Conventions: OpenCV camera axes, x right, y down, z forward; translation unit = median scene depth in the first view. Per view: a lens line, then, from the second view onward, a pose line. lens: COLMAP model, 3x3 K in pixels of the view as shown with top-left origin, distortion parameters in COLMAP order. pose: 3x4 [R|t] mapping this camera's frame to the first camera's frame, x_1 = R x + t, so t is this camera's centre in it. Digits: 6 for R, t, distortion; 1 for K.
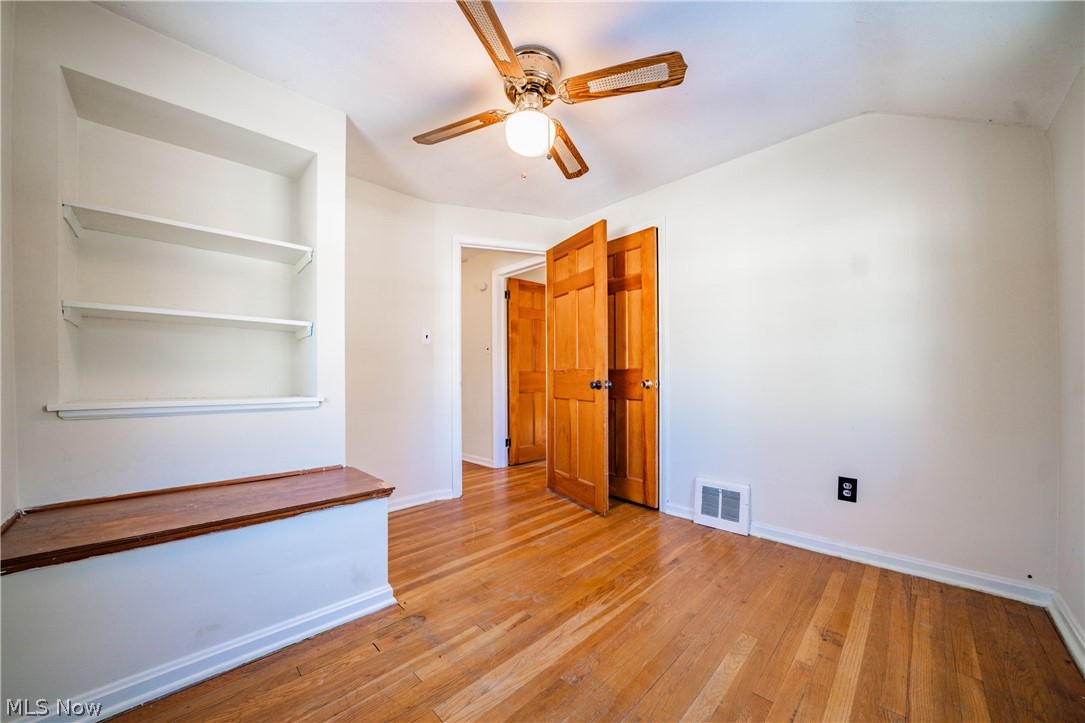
lens RADIAL K [[380.9, 0, 538.3], [0, 380.9, 378.2], [0, 0, 1]] dist [-0.031431, 0.003271]
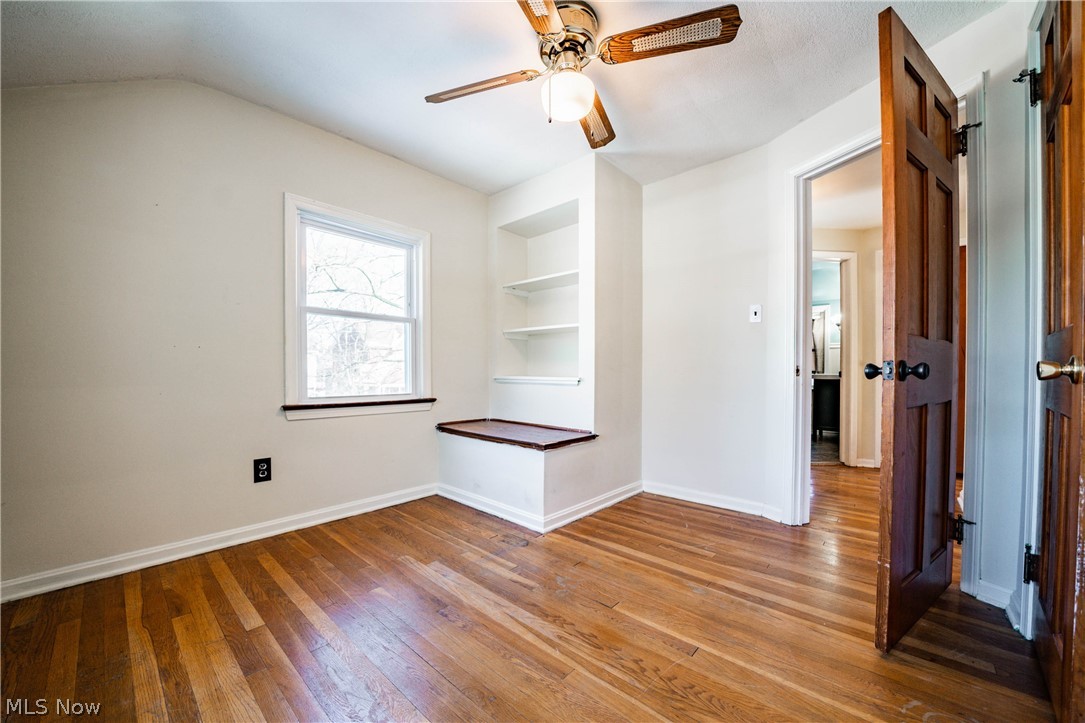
lens RADIAL K [[401.1, 0, 538.3], [0, 401.1, 379.8], [0, 0, 1]] dist [-0.022442, -0.000069]
pose [[0.054681, 0.011960, -0.998432, 1.044433], [-0.001507, 0.999928, 0.011895, 0.055833], [0.998503, 0.000854, 0.054695, 0.959428]]
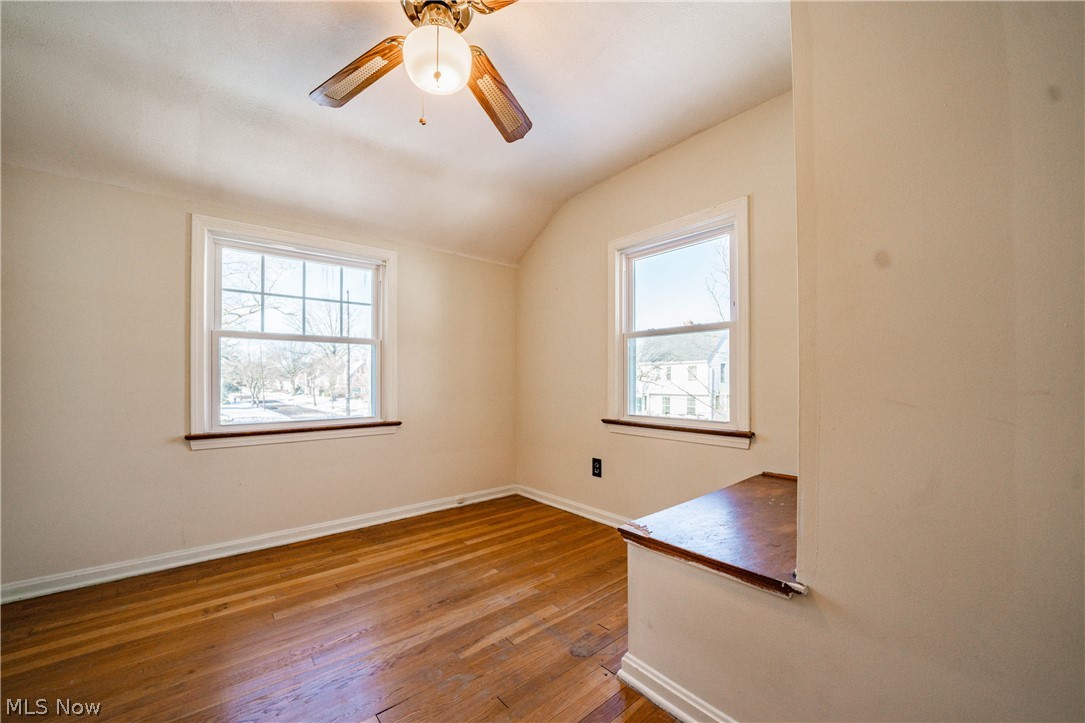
lens RADIAL K [[421.1, 0, 544.3], [0, 421.1, 378.0], [0, 0, 1]] dist [-0.025662, -0.000064]
pose [[-0.996992, 0.007097, 0.077177, -0.316508], [0.007760, 0.999936, 0.008289, -0.031098], [-0.077113, 0.008863, -0.996983, 1.978613]]
